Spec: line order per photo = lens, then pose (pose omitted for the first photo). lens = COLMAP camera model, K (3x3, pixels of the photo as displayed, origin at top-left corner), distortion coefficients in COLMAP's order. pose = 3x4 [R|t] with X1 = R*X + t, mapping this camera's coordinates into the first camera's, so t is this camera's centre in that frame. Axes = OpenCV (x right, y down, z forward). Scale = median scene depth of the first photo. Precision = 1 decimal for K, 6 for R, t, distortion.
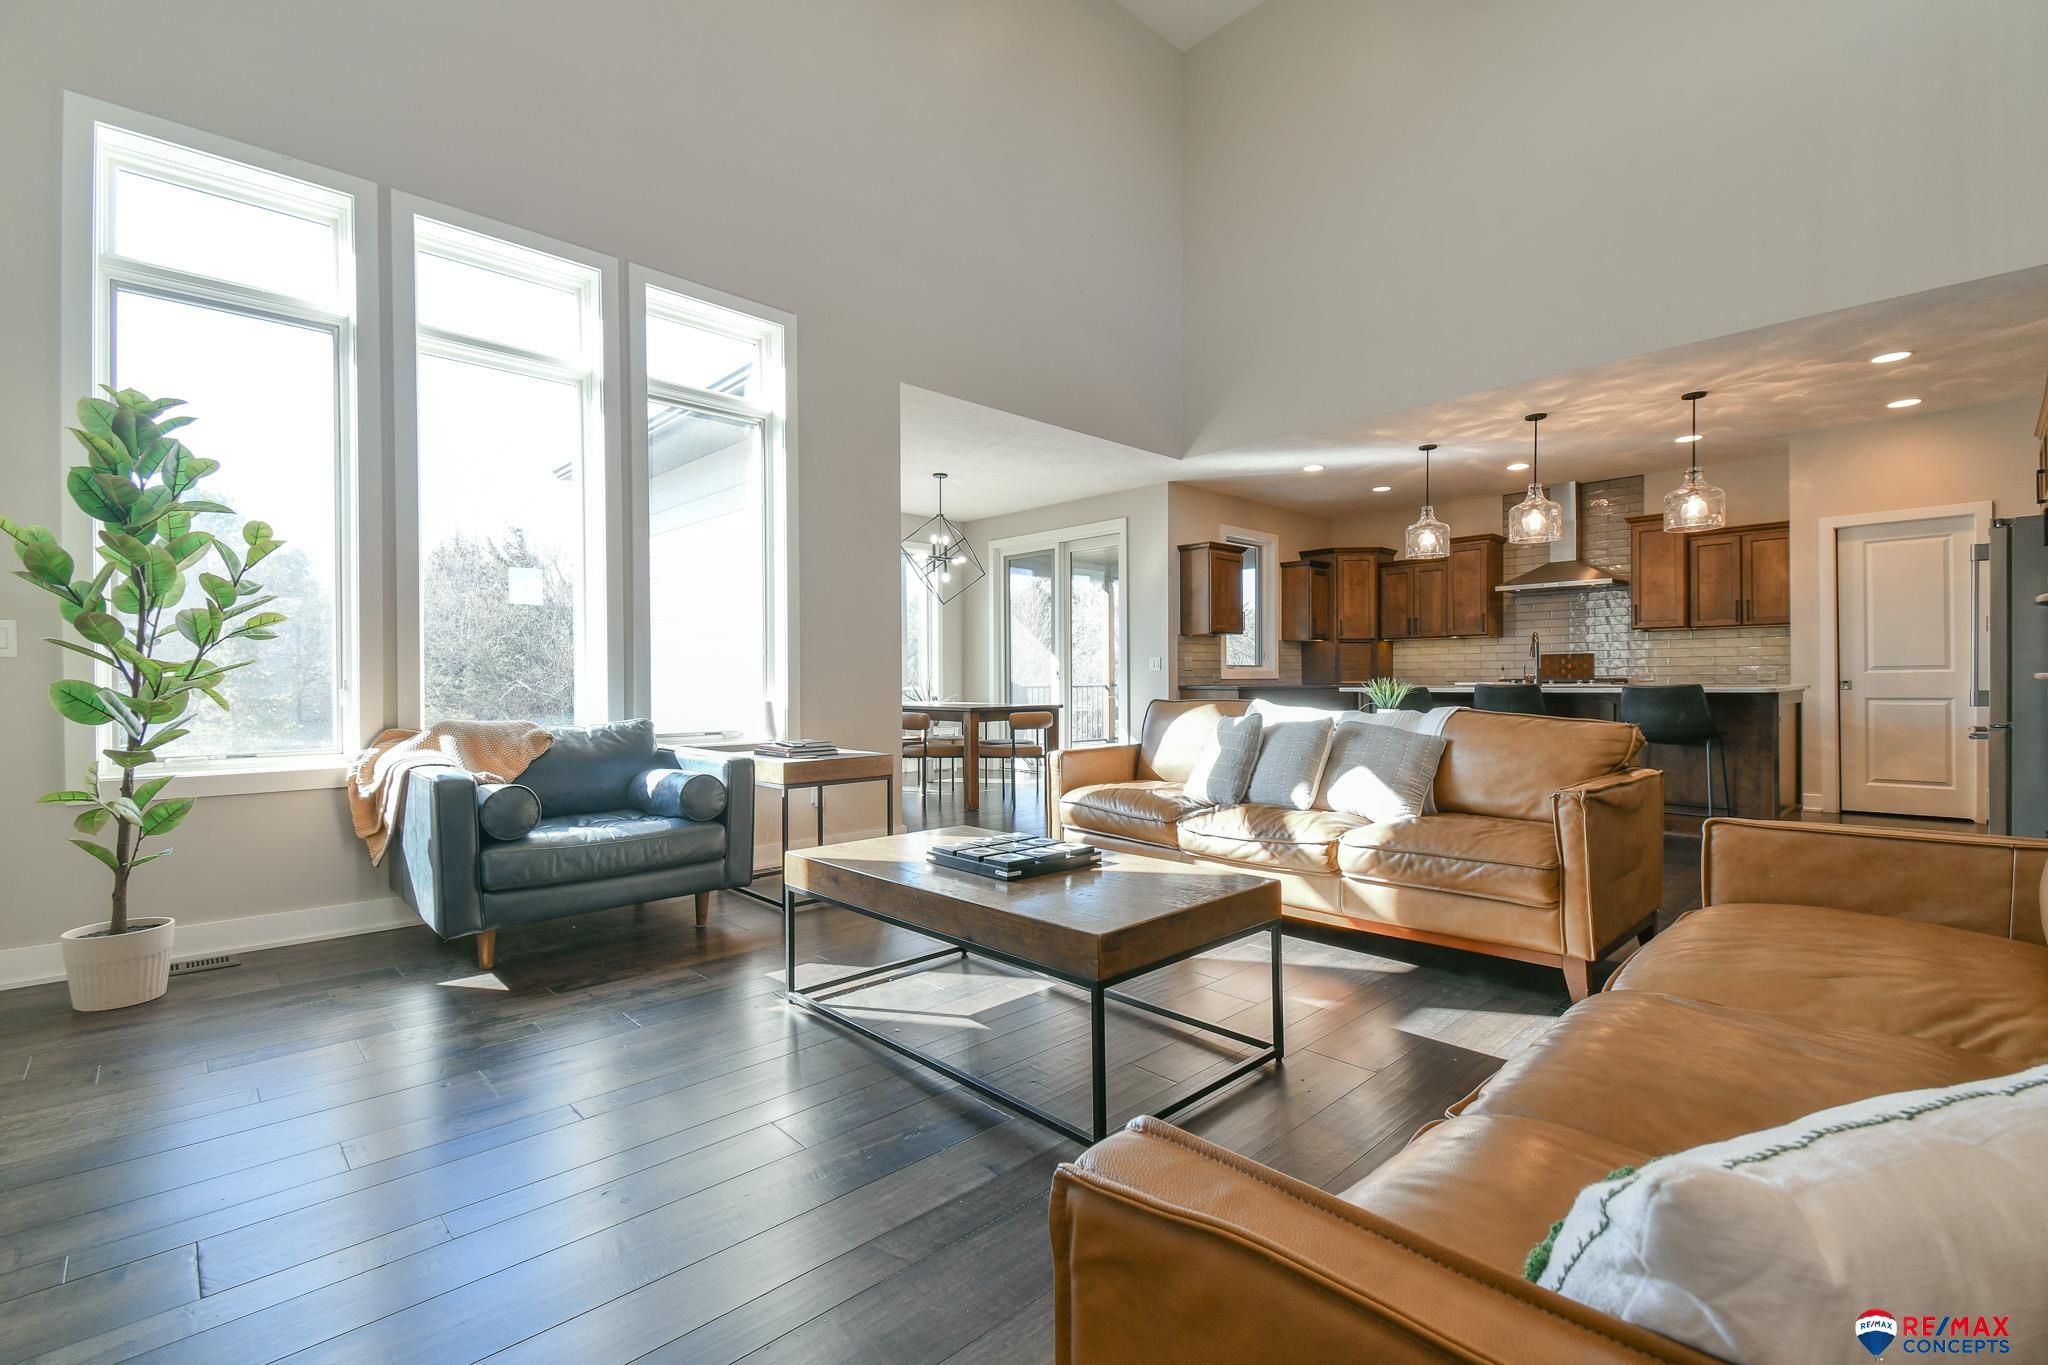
lens RADIAL K [[894.0, 0, 1017.2], [0, 894.0, 687.4], [0, 0, 1]] dist [0.037205, -0.020855]
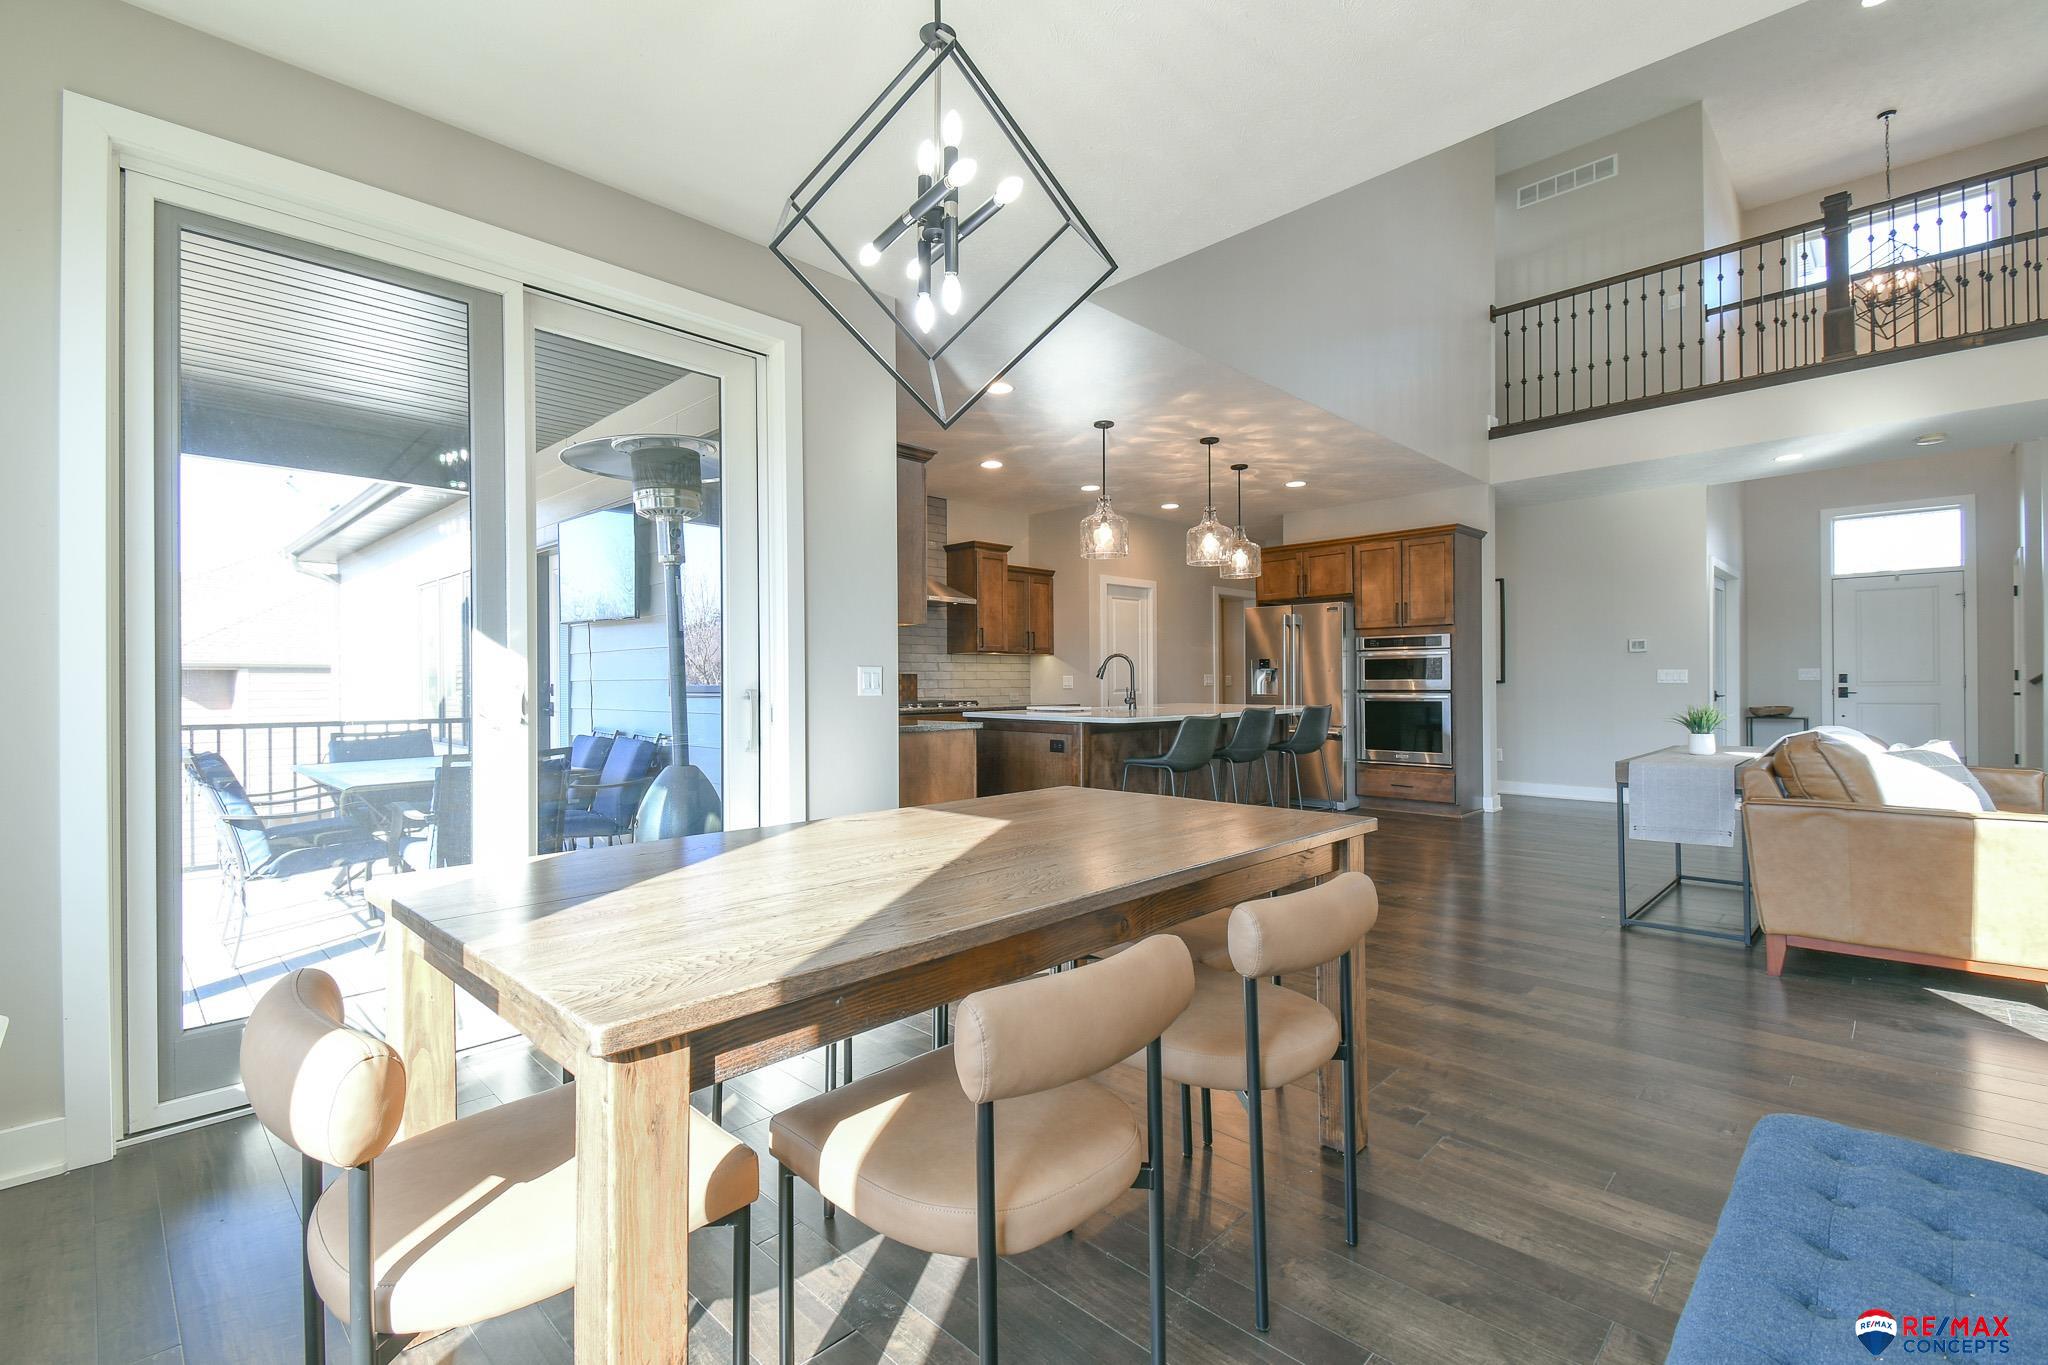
lens RADIAL K [[894.0, 0, 1024.0], [0, 894.0, 685.3], [0, 0, 1]] dist [0.037205, -0.020855]
pose [[-0.041855, 0.006680, 0.999101, -0.343848], [0.016221, 0.999850, -0.006005, -0.021003], [-0.998992, 0.015955, -0.041957, 1.049976]]
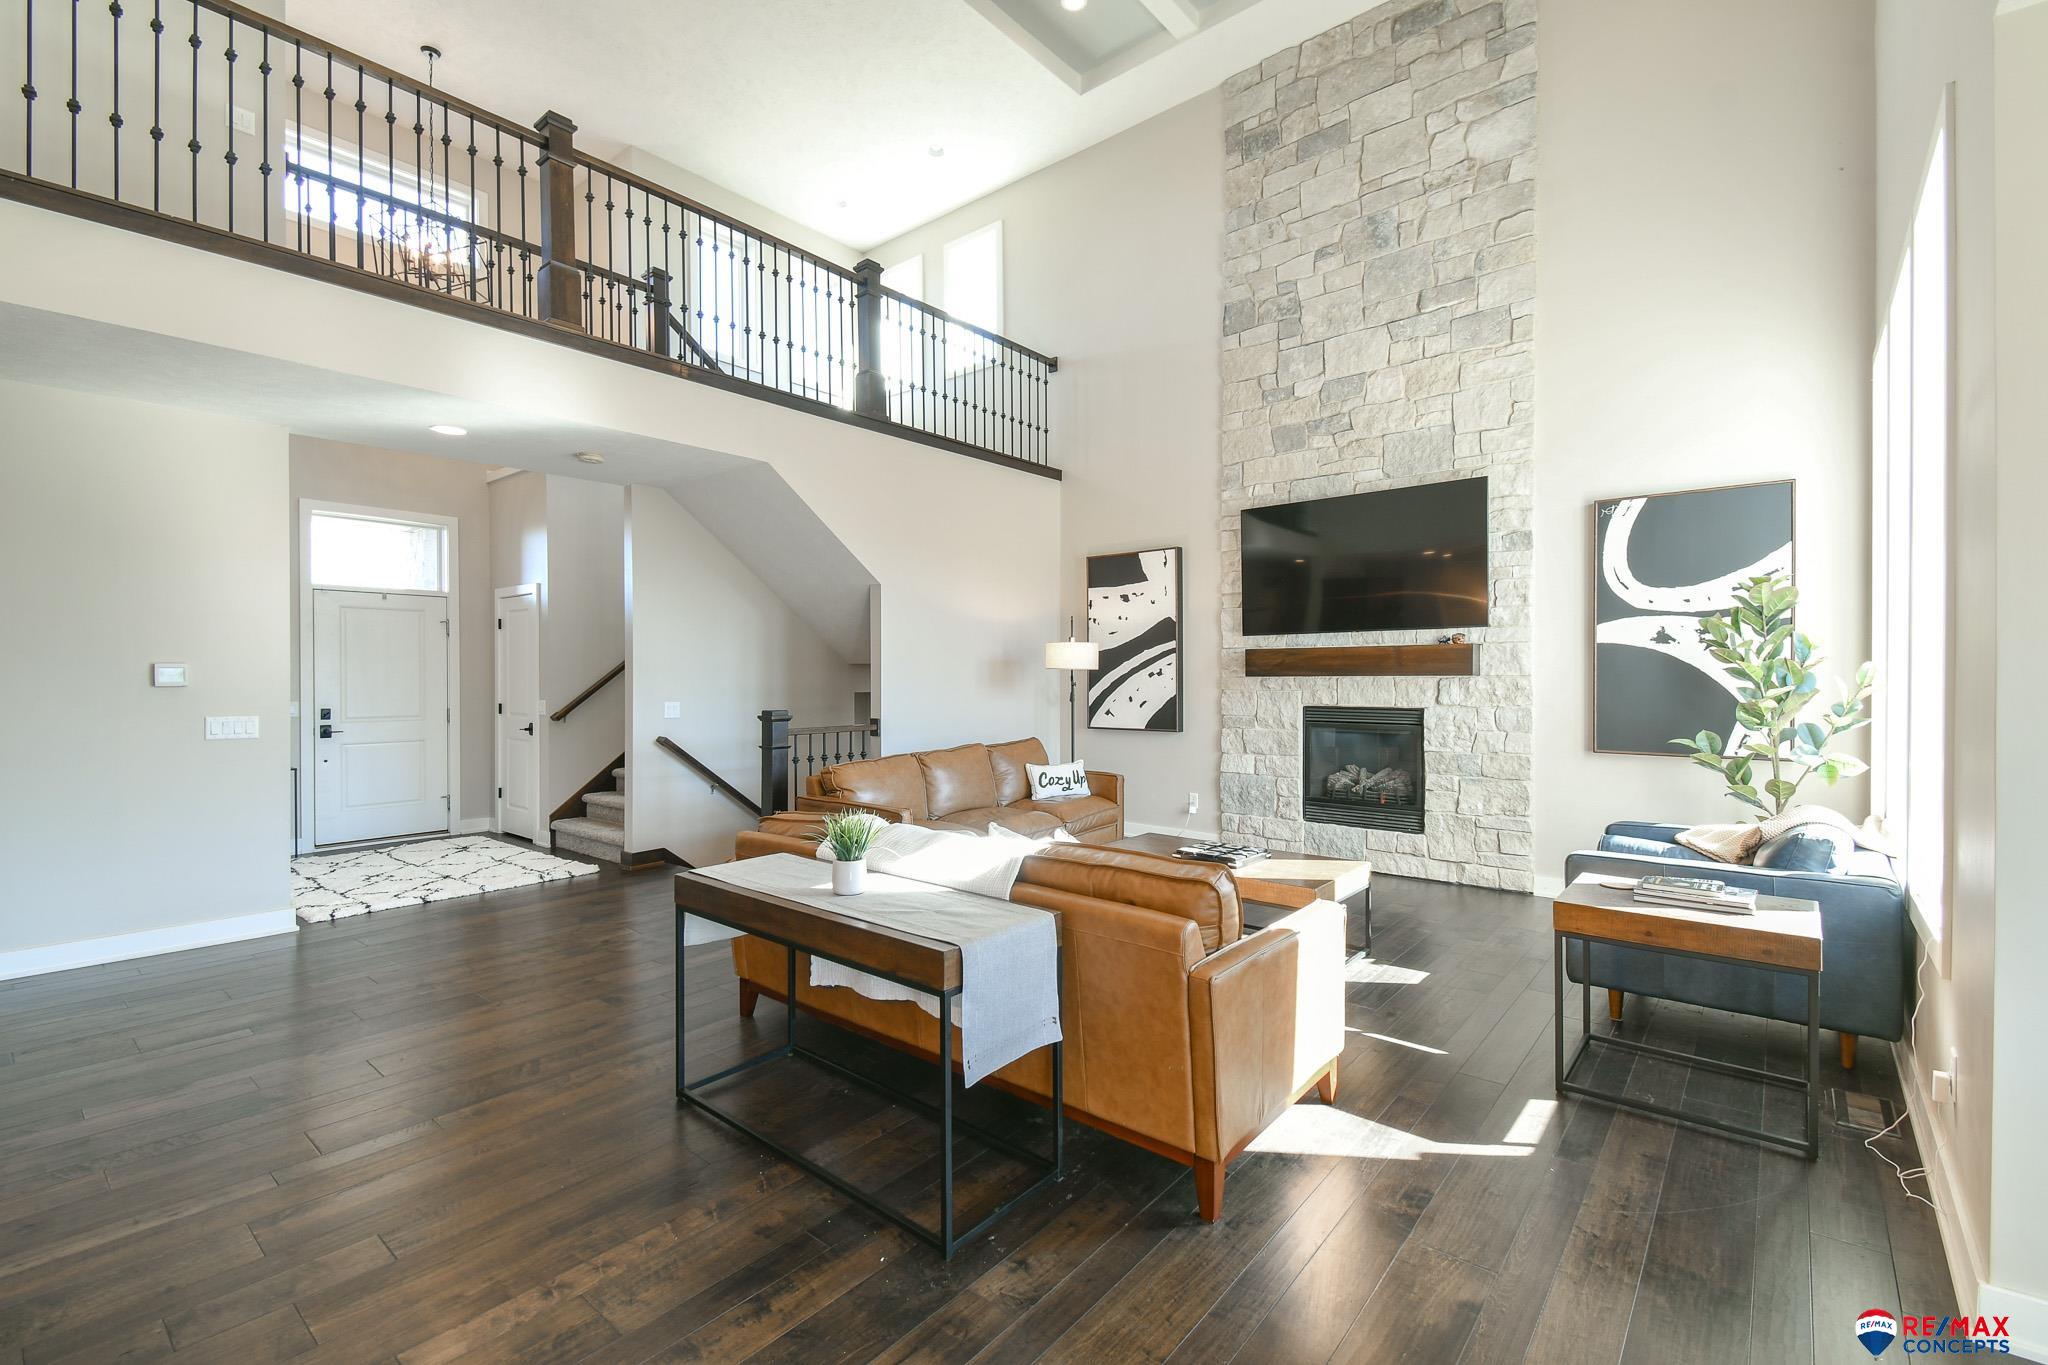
lens RADIAL K [[894.0, 0, 1019.0], [0, 894.0, 687.6], [0, 0, 1]] dist [0.037205, -0.020855]
pose [[-0.993114, 0.006940, -0.116944, 0.214054], [0.004683, 0.999798, 0.019564, -0.065512], [0.117056, 0.018881, -0.992946, 0.959024]]
